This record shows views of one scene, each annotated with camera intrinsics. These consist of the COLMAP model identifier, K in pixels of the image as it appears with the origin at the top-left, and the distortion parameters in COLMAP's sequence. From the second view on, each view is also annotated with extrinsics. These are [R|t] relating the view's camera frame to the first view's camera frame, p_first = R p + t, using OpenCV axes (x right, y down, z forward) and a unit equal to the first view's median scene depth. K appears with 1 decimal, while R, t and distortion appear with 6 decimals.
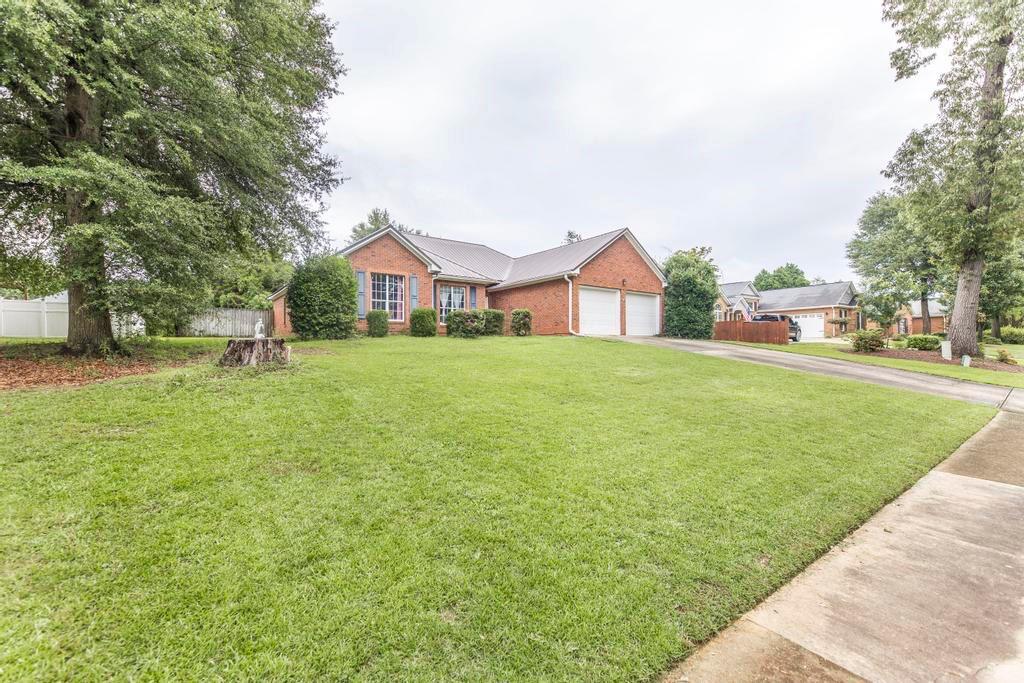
lens RADIAL K [[430.8, 0, 513.4], [0, 430.8, 339.8], [0, 0, 1]] dist [0.003480, -0.000156]
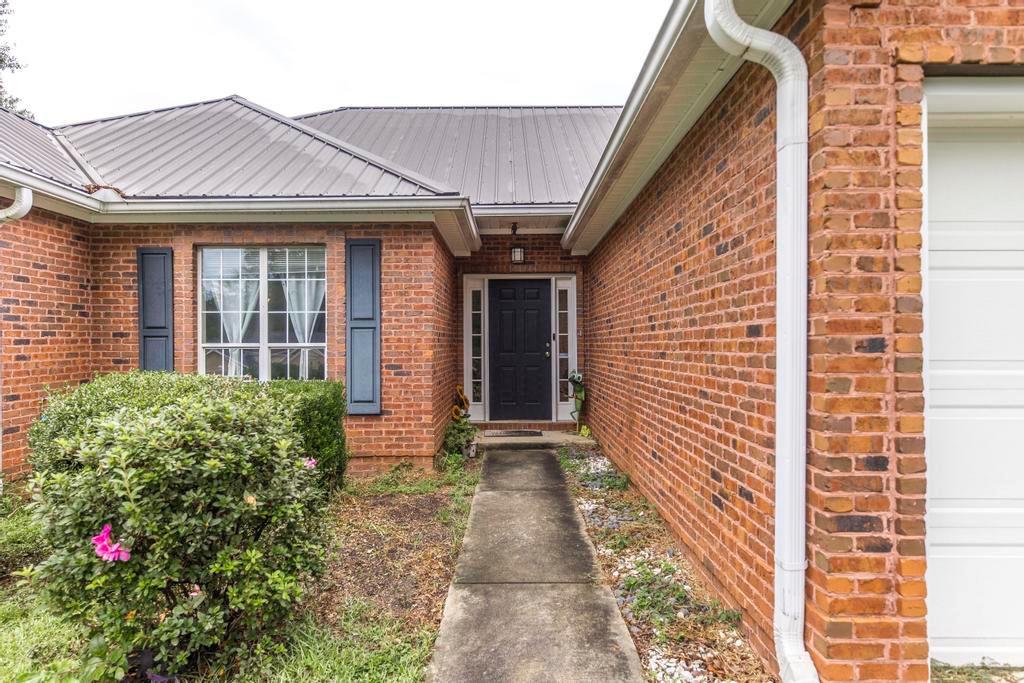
lens RADIAL K [[605.7, 0, 511.0], [0, 605.7, 342.0], [0, 0, 1]] dist [-0.002371, 0.001622]
pose [[0.800534, -0.001298, -0.599286, 0.165280], [0.009455, 0.999901, 0.010463, -0.084879], [0.599213, -0.014042, 0.800466, 0.908361]]
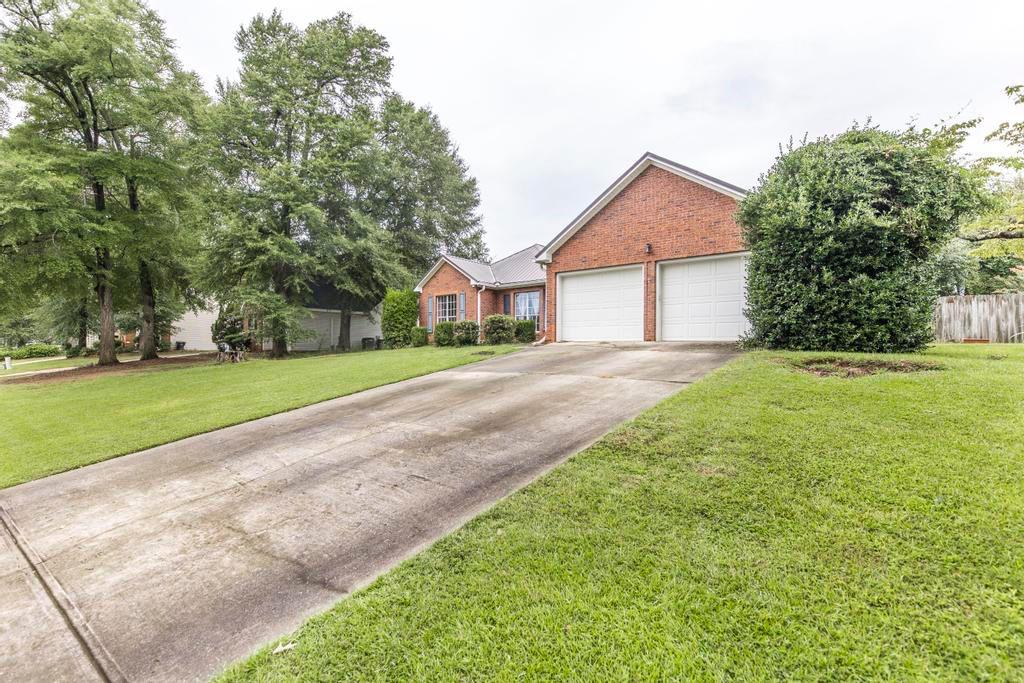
lens RADIAL K [[462.9, 0, 481.4], [0, 462.9, 340.2], [0, 0, 1]] dist [-0.001350, -0.000554]
pose [[0.225421, -0.013436, -0.974169, 0.918553], [0.010858, 0.999877, -0.011278, -0.008409], [0.974201, -0.008035, 0.225539, 0.736163]]
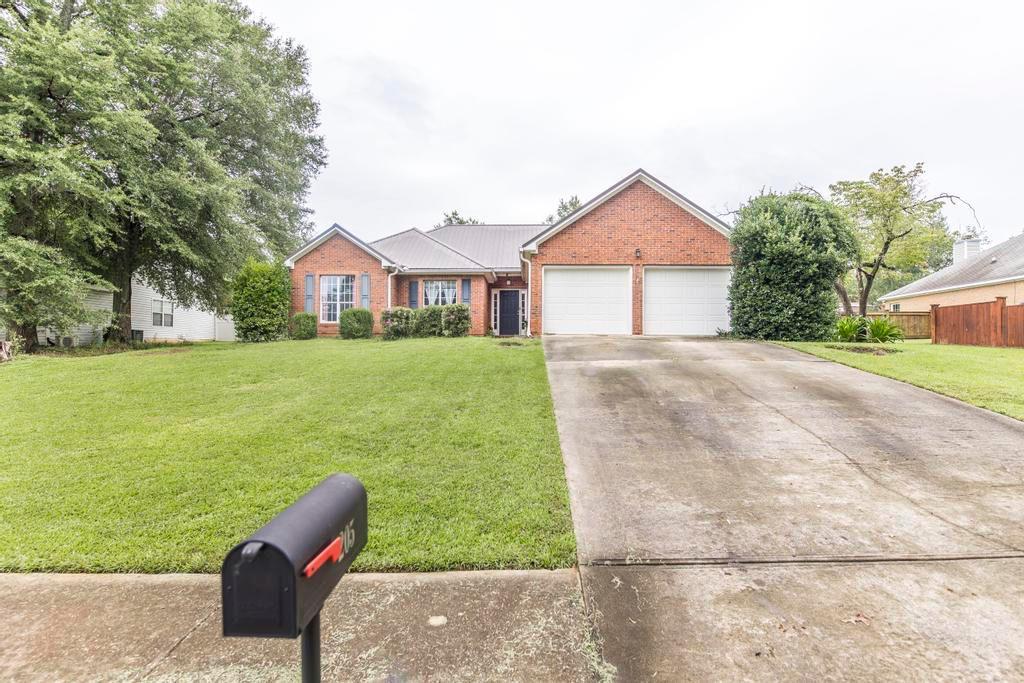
lens RADIAL K [[490.4, 0, 516.9], [0, 490.4, 339.7], [0, 0, 1]] dist [-0.005358, 0.000393]
pose [[0.786802, -0.006242, -0.617173, 0.649920], [0.001814, 0.999968, -0.007801, 0.002779], [0.617202, 0.005018, 0.786789, 0.349834]]
